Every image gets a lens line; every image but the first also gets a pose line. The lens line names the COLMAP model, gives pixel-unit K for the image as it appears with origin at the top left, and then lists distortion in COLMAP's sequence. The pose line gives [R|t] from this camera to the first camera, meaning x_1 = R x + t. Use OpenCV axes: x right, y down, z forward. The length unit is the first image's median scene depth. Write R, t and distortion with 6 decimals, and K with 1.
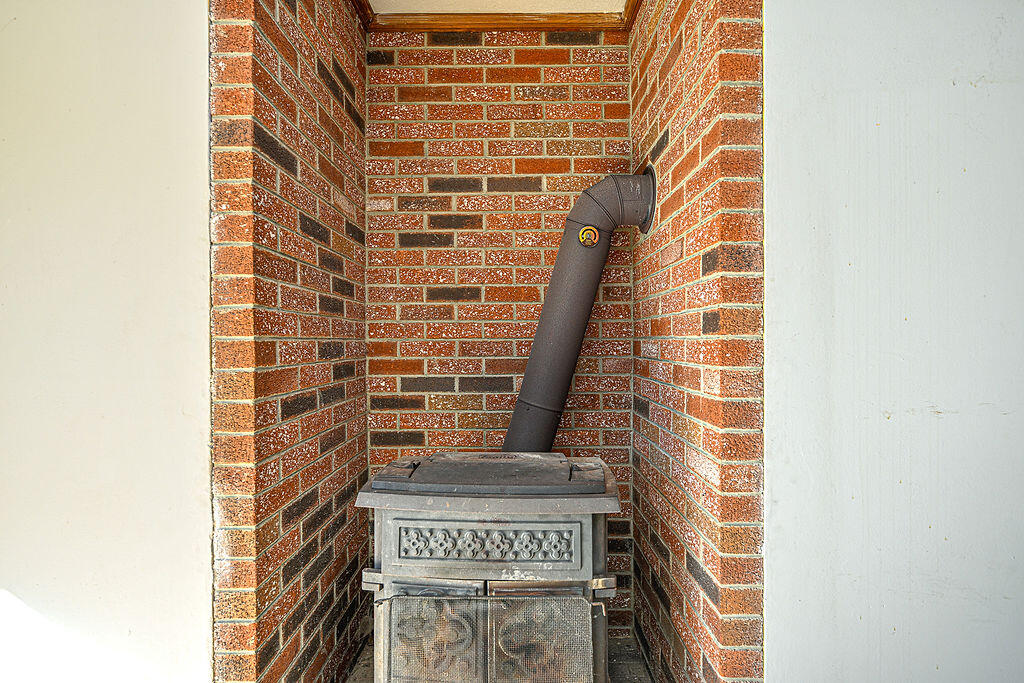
lens RADIAL K [[498.5, 0, 510.6], [0, 498.5, 341.0], [0, 0, 1]] dist [-0.002657, 0.002739]
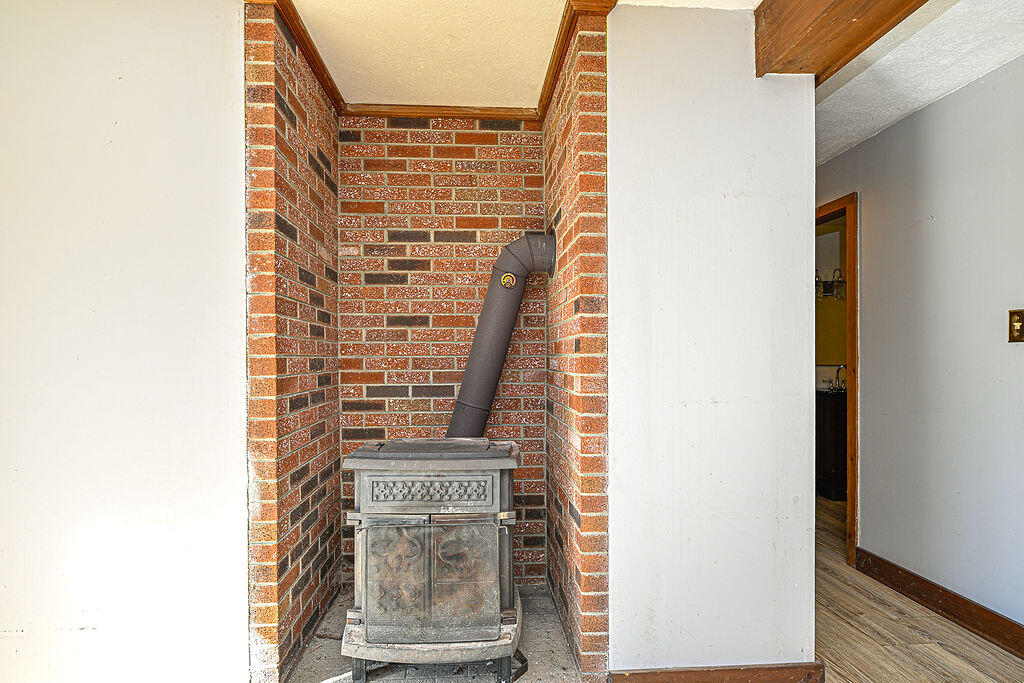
lens RADIAL K [[498.5, 0, 499.1], [0, 498.5, 358.0], [0, 0, 1]] dist [-0.002657, 0.002739]
pose [[0.997498, -0.000630, 0.070690, 0.046424], [0.000531, 0.999999, 0.001413, -0.000739], [-0.070691, -0.001372, 0.997497, -0.471375]]
